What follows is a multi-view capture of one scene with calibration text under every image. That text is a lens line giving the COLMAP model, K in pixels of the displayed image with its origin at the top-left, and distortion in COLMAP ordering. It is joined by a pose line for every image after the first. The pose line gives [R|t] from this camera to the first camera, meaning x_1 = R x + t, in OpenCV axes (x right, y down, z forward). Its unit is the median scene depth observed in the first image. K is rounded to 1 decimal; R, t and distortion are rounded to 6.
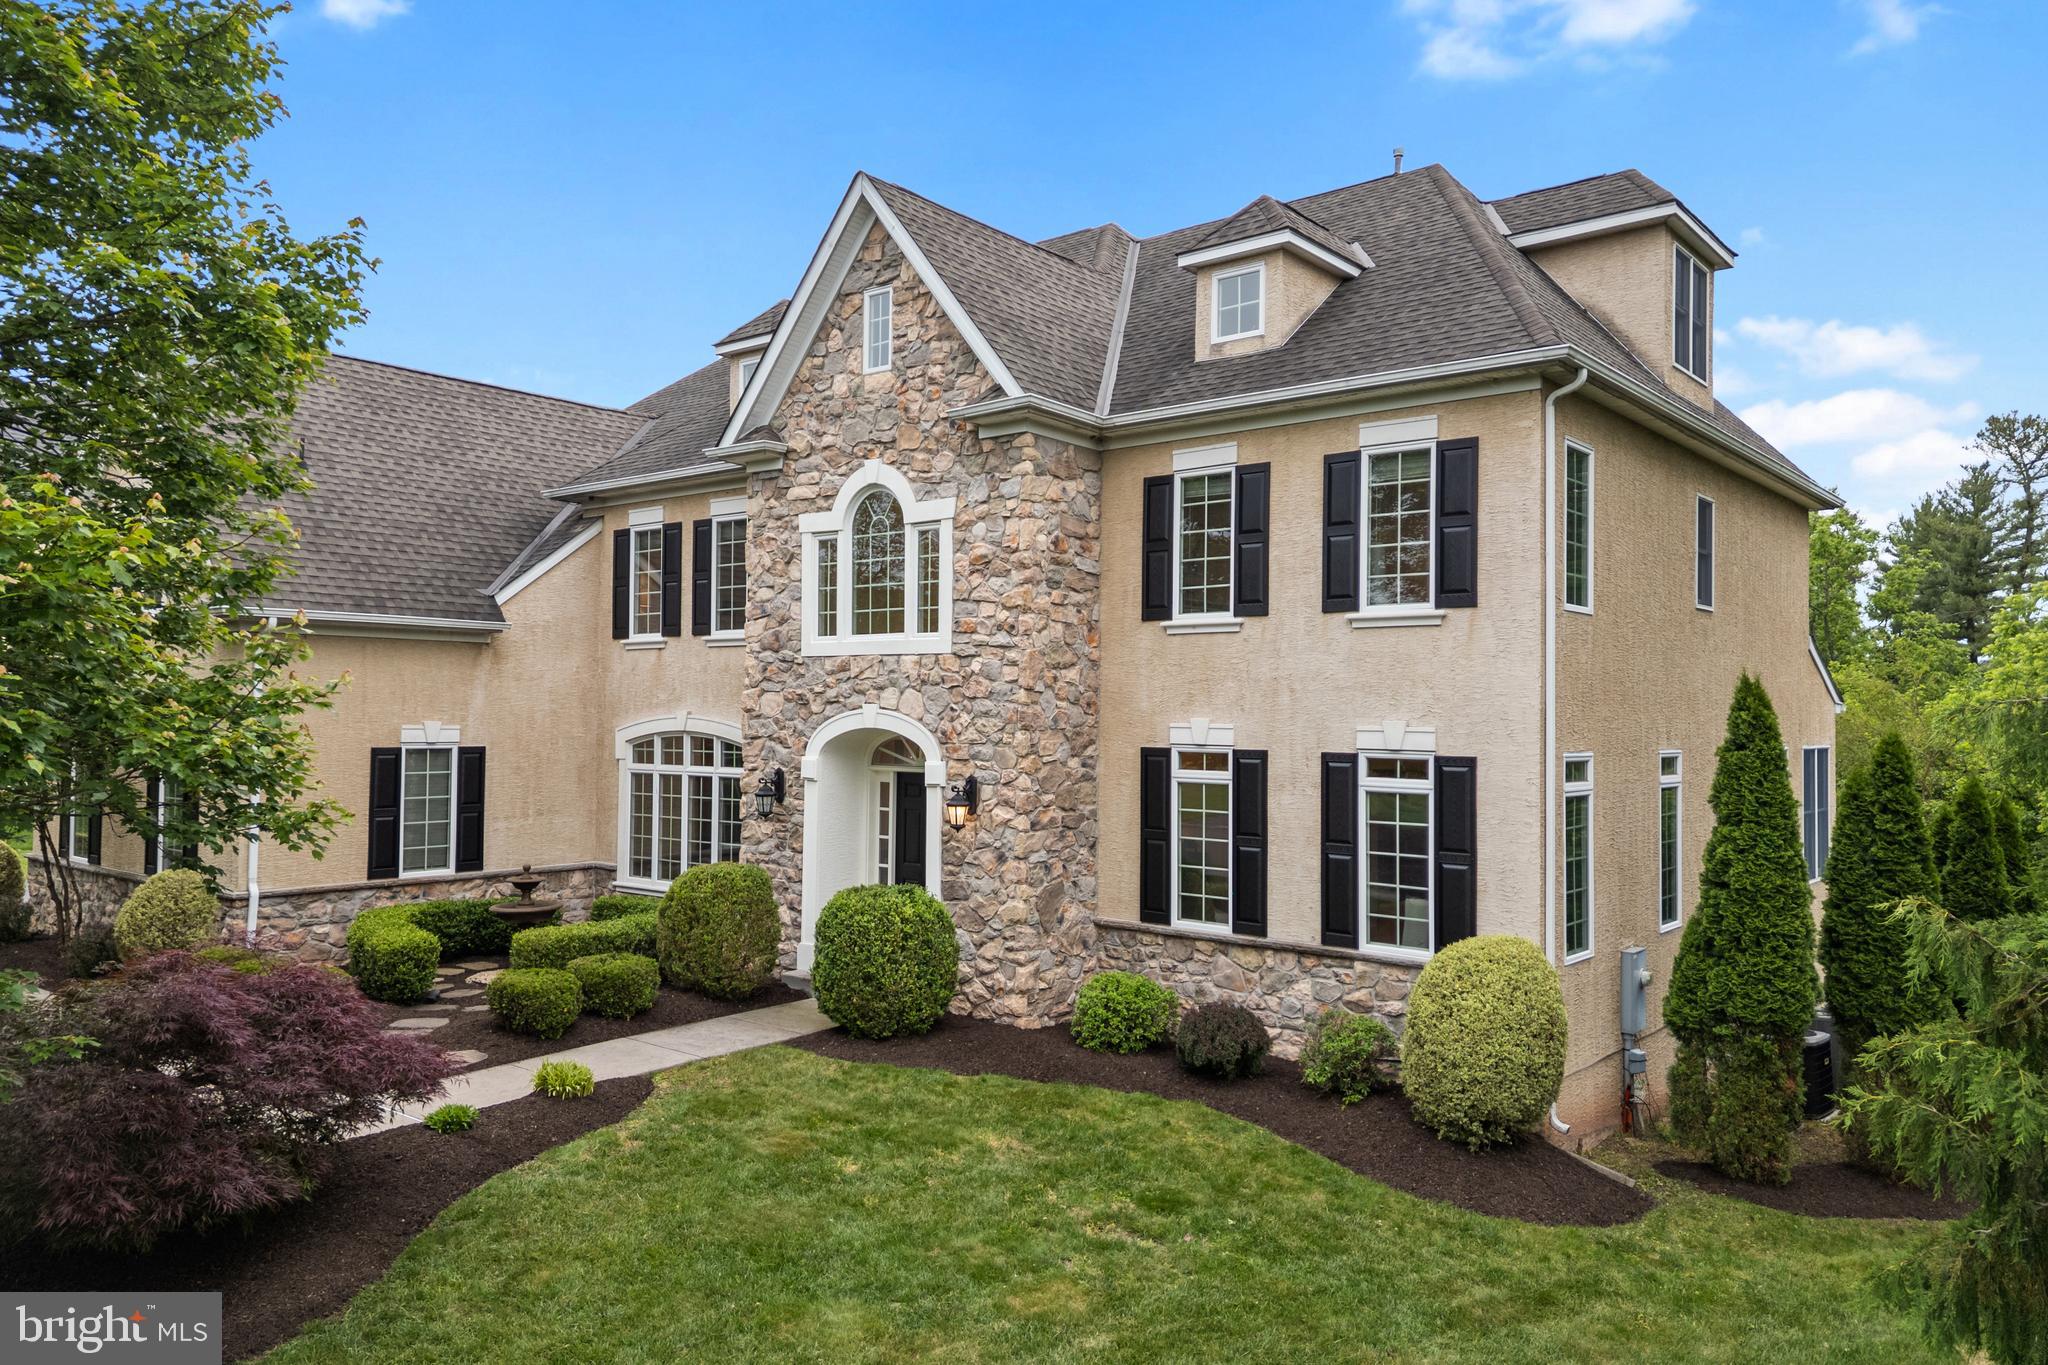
lens RADIAL K [[1459.3, 0, 1043.5], [0, 1459.3, 678.3], [0, 0, 1]] dist [0.097882, -0.113776]
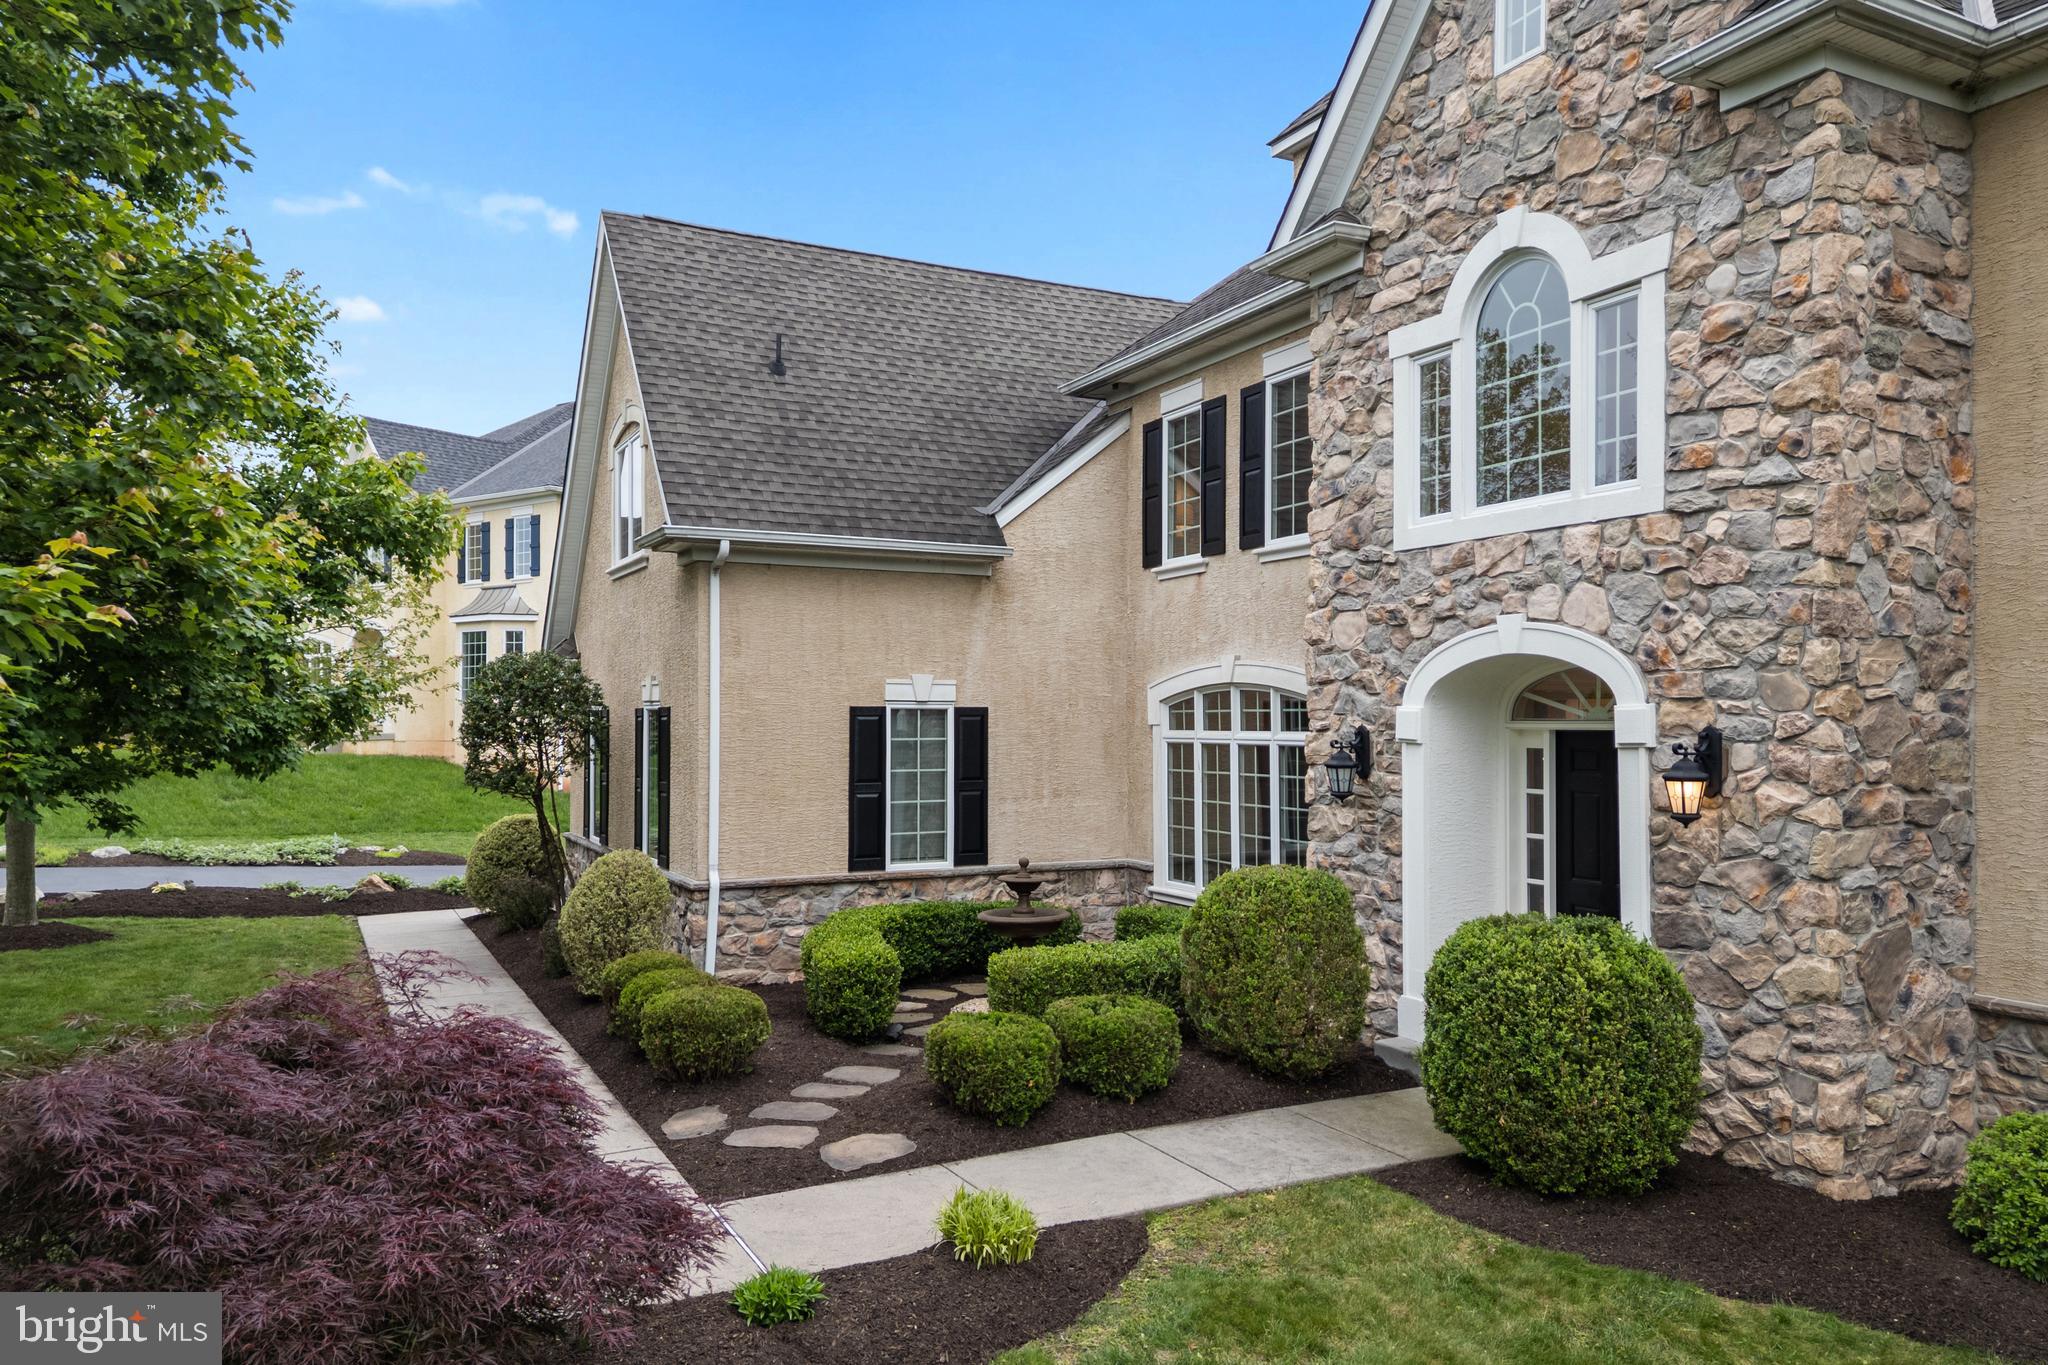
lens RADIAL K [[1468.6, 0, 1013.6], [0, 1468.6, 702.4], [0, 0, 1]] dist [0.122693, -0.133516]
pose [[0.911321, -0.014818, -0.411430, -0.053225], [0.019311, 0.999791, 0.006766, 0.046065], [0.411243, -0.014112, 0.911416, 0.353172]]
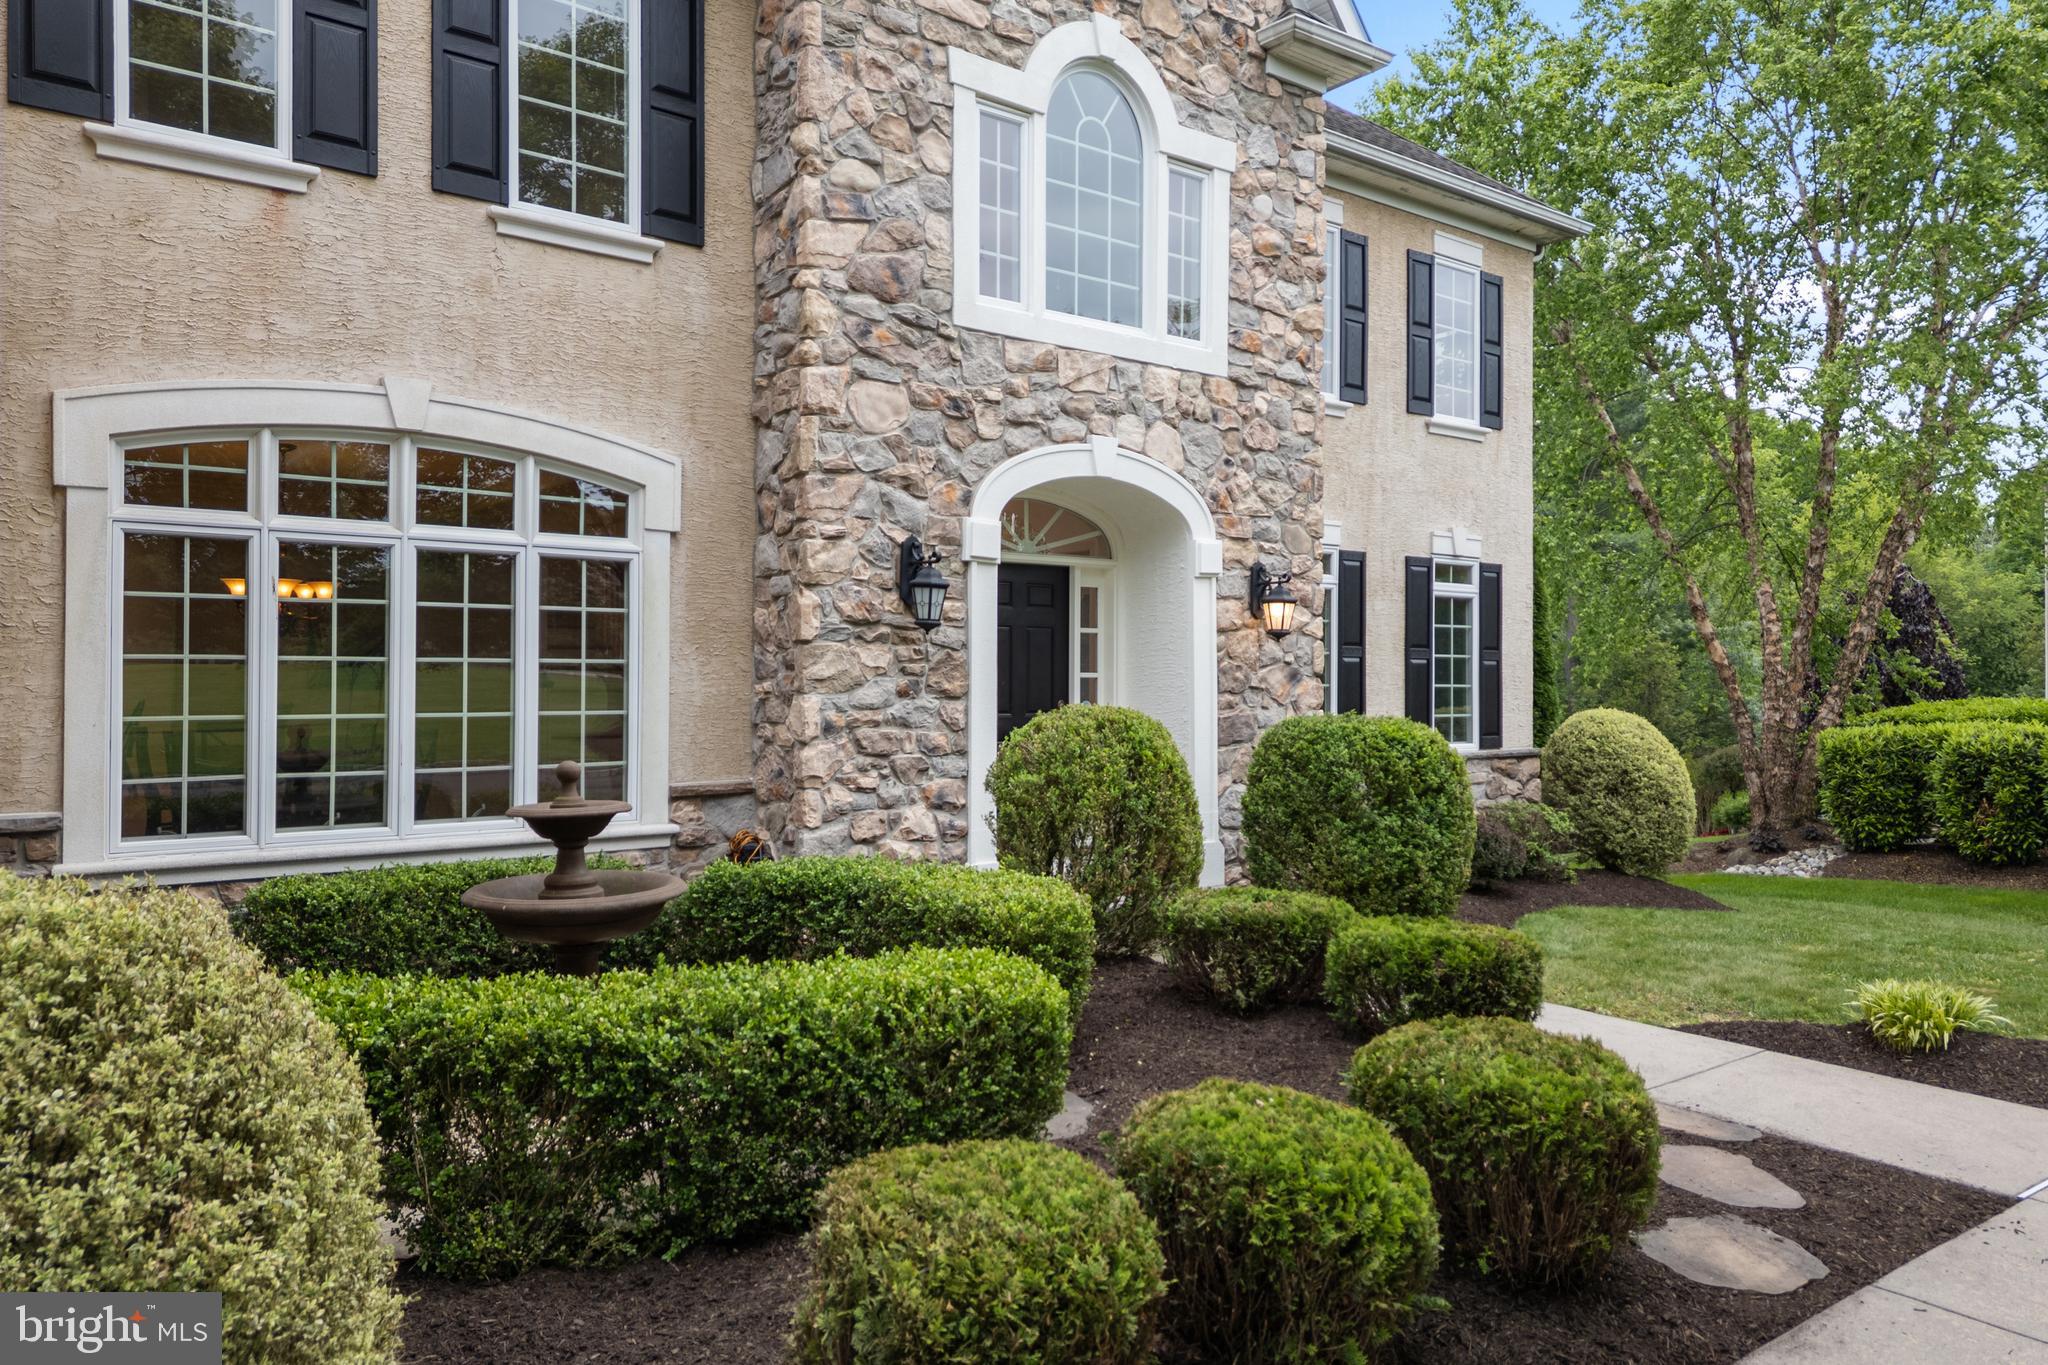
lens RADIAL K [[1414.2, 0, 1021.9], [0, 1414.2, 678.6], [0, 0, 1]] dist [0.087035, -0.094533]
pose [[0.221655, -0.009908, 0.975075, -0.692332], [-0.026842, 0.999507, 0.016258, 0.107969], [-0.974756, -0.029776, 0.221280, 0.906590]]
